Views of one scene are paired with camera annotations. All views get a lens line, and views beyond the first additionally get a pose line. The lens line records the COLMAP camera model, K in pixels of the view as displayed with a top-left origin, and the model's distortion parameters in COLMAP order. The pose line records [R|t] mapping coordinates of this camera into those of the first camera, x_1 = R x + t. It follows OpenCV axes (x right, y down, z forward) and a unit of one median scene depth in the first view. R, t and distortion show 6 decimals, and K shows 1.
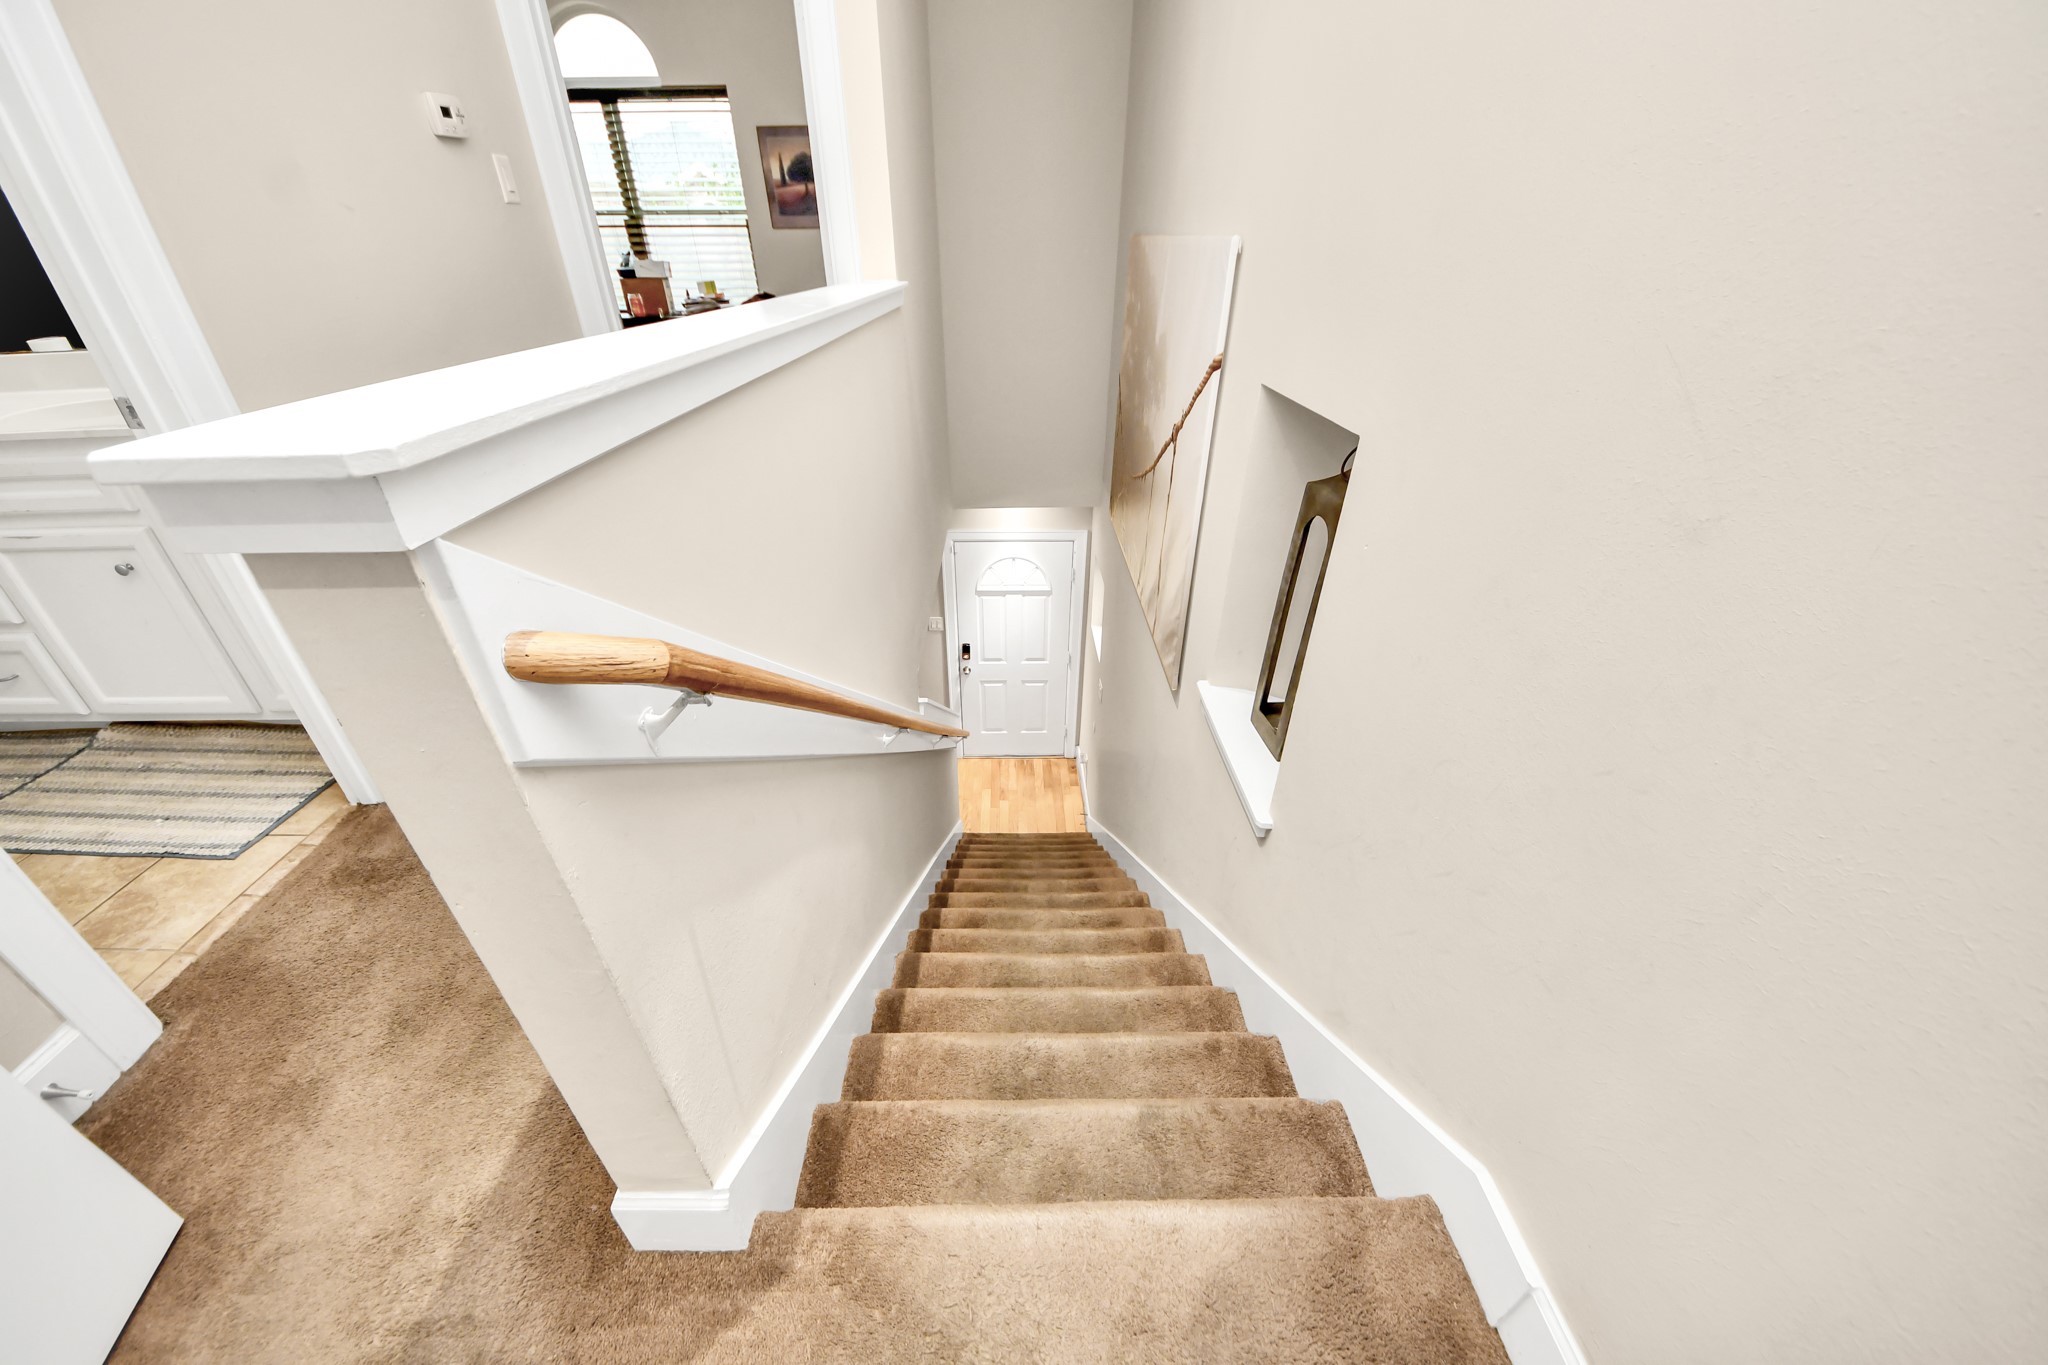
lens RADIAL K [[721.9, 0, 1021.7], [0, 721.9, 673.6], [0, 0, 1]] dist [0.000924, -0.008709]
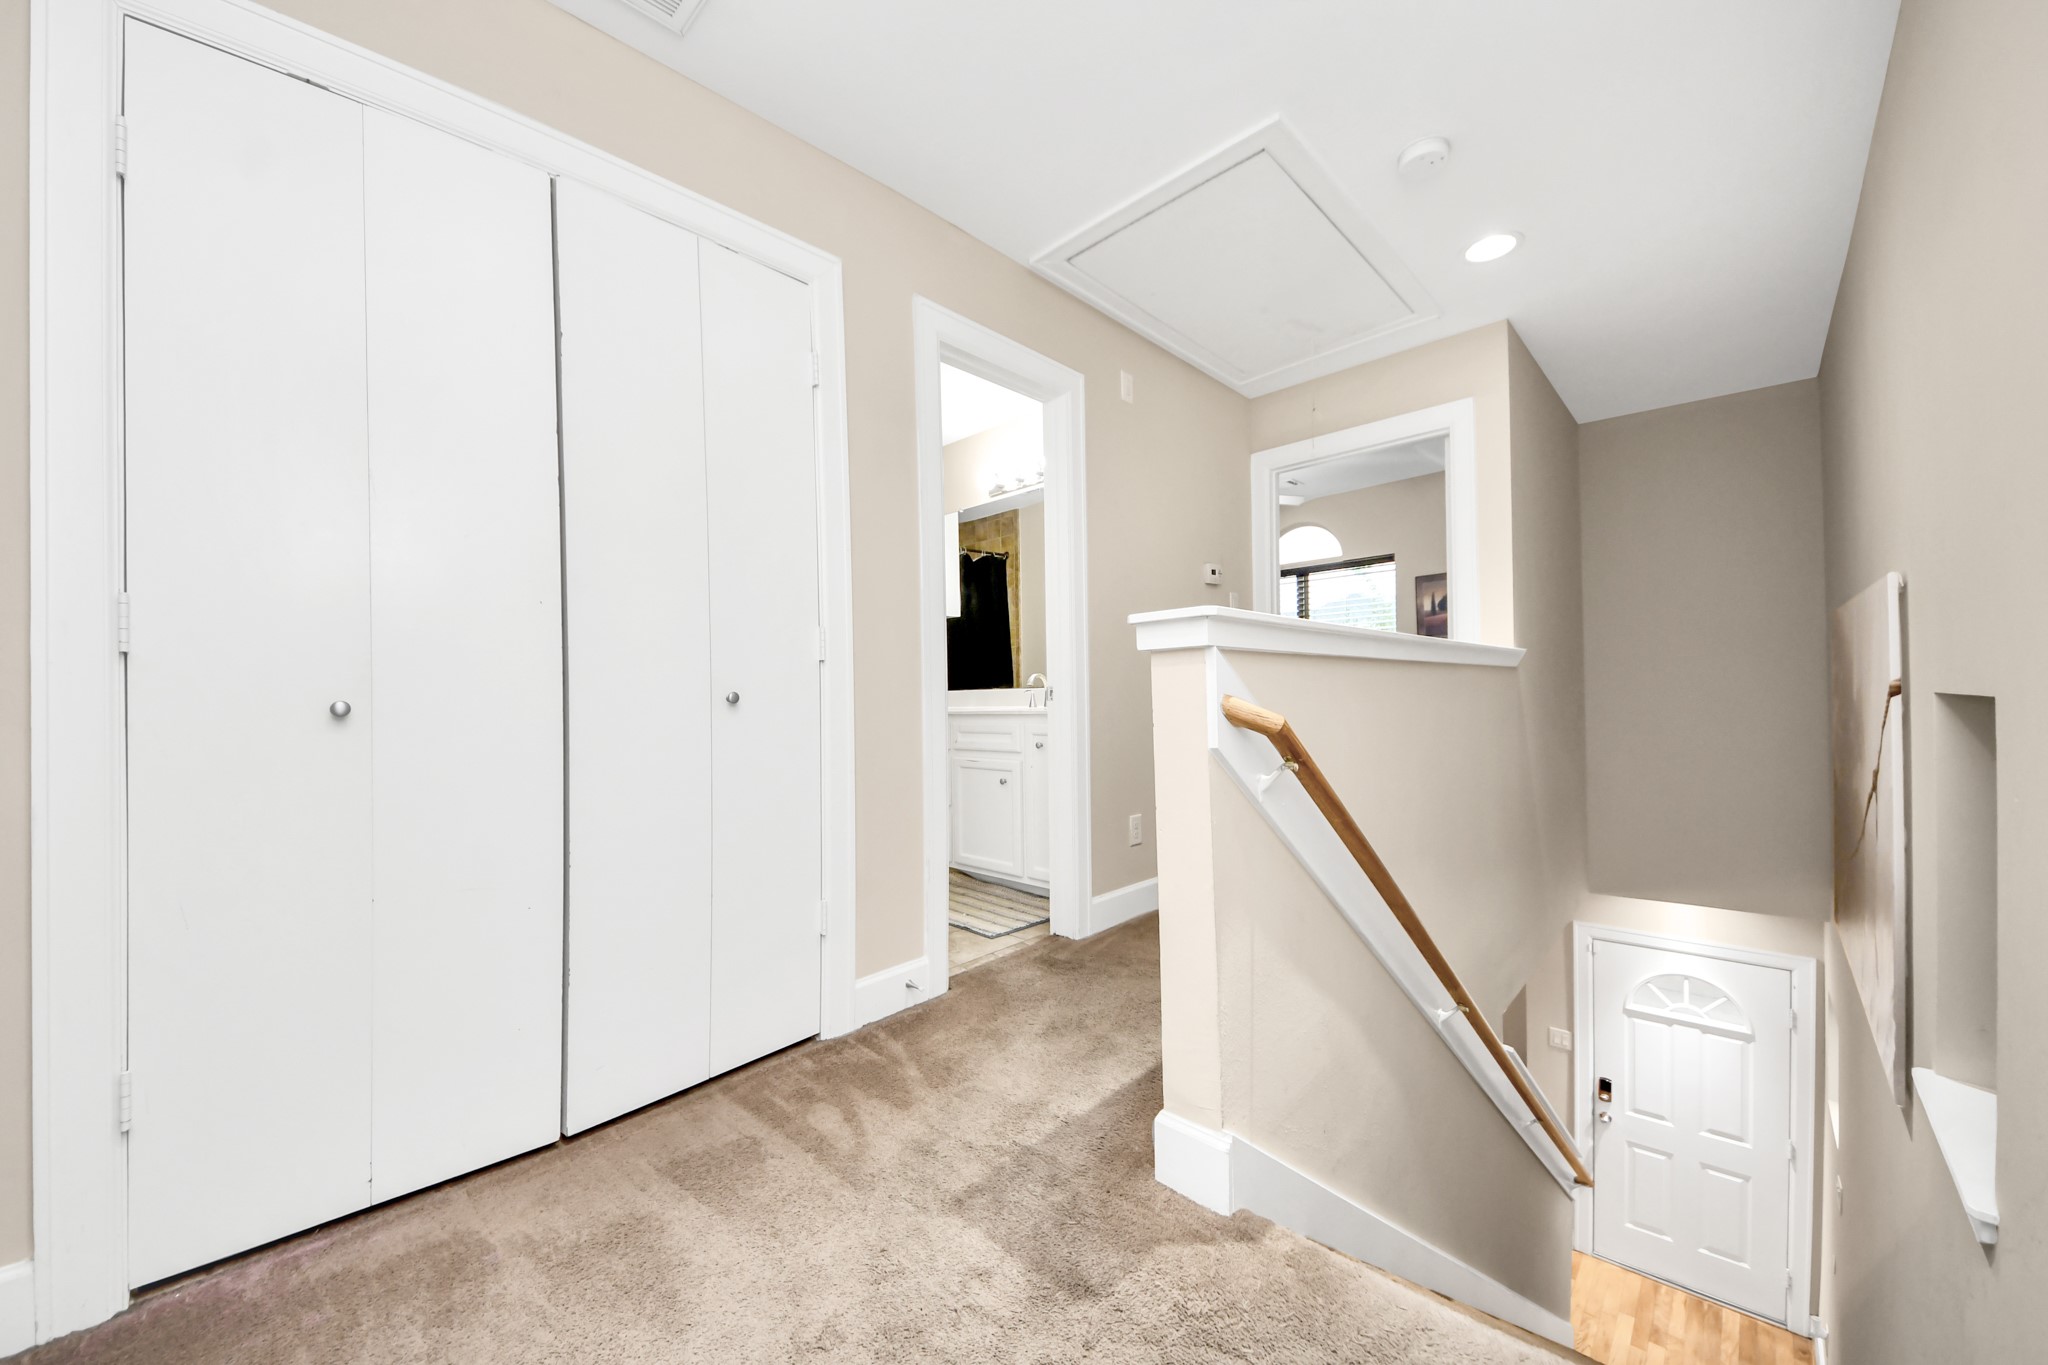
lens RADIAL K [[748.4, 0, 968.2], [0, 748.4, 686.0], [0, 0, 1]] dist [-0.026907, -0.000232]
pose [[0.661785, -0.026081, -0.749240, 0.181329], [-0.371504, 0.856650, -0.357961, 0.358300], [0.651172, 0.515239, 0.557229, -0.300174]]
